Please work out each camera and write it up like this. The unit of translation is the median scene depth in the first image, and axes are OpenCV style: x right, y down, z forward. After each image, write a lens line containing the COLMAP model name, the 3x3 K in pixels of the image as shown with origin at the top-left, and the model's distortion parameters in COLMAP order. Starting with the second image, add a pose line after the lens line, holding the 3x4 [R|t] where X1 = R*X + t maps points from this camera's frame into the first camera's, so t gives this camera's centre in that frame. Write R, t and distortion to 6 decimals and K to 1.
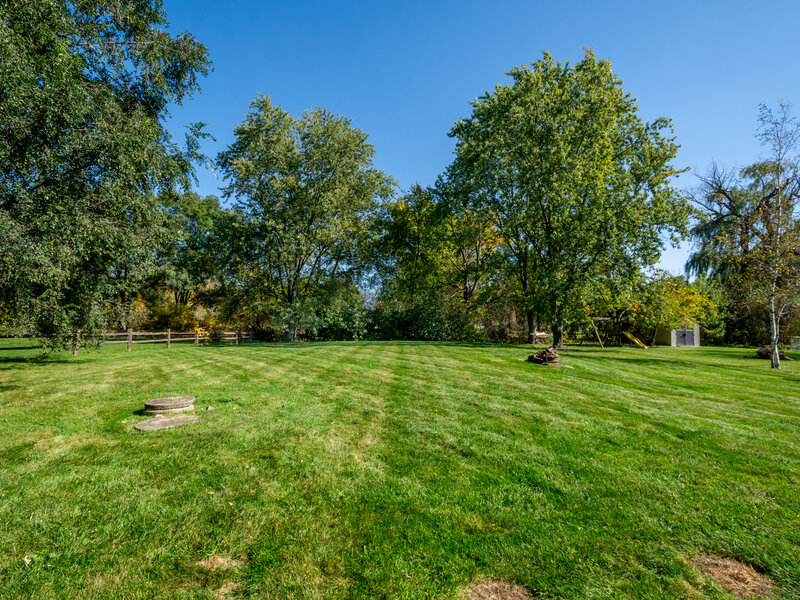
lens RADIAL K [[393.0, 0, 402.0], [0, 393.0, 296.2], [0, 0, 1]] dist [0.003173, 0.000053]
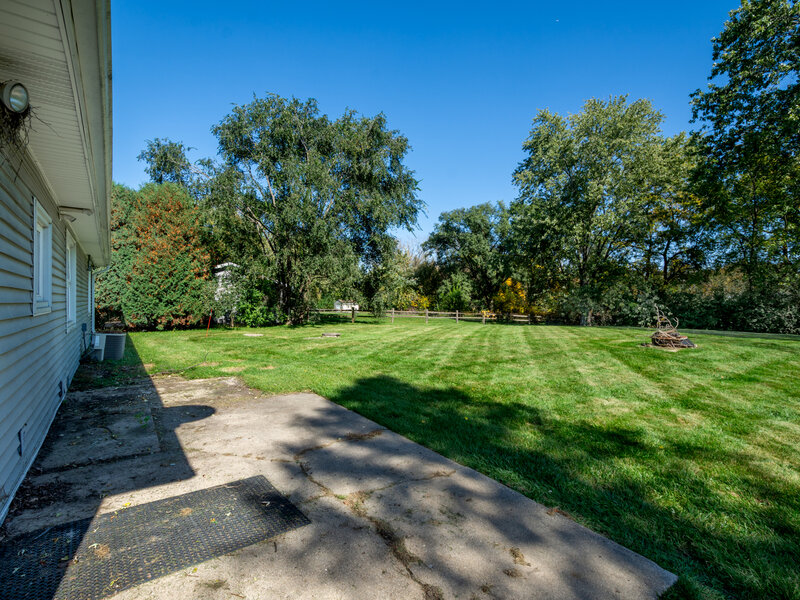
lens RADIAL K [[395.7, 0, 402.4], [0, 395.7, 302.5], [0, 0, 1]] dist [0.001740, 0.000359]
pose [[0.579075, -0.007969, -0.815235, 0.442853], [0.043872, 0.998808, 0.021400, 0.010317], [0.814093, -0.048159, 0.578735, -0.031259]]
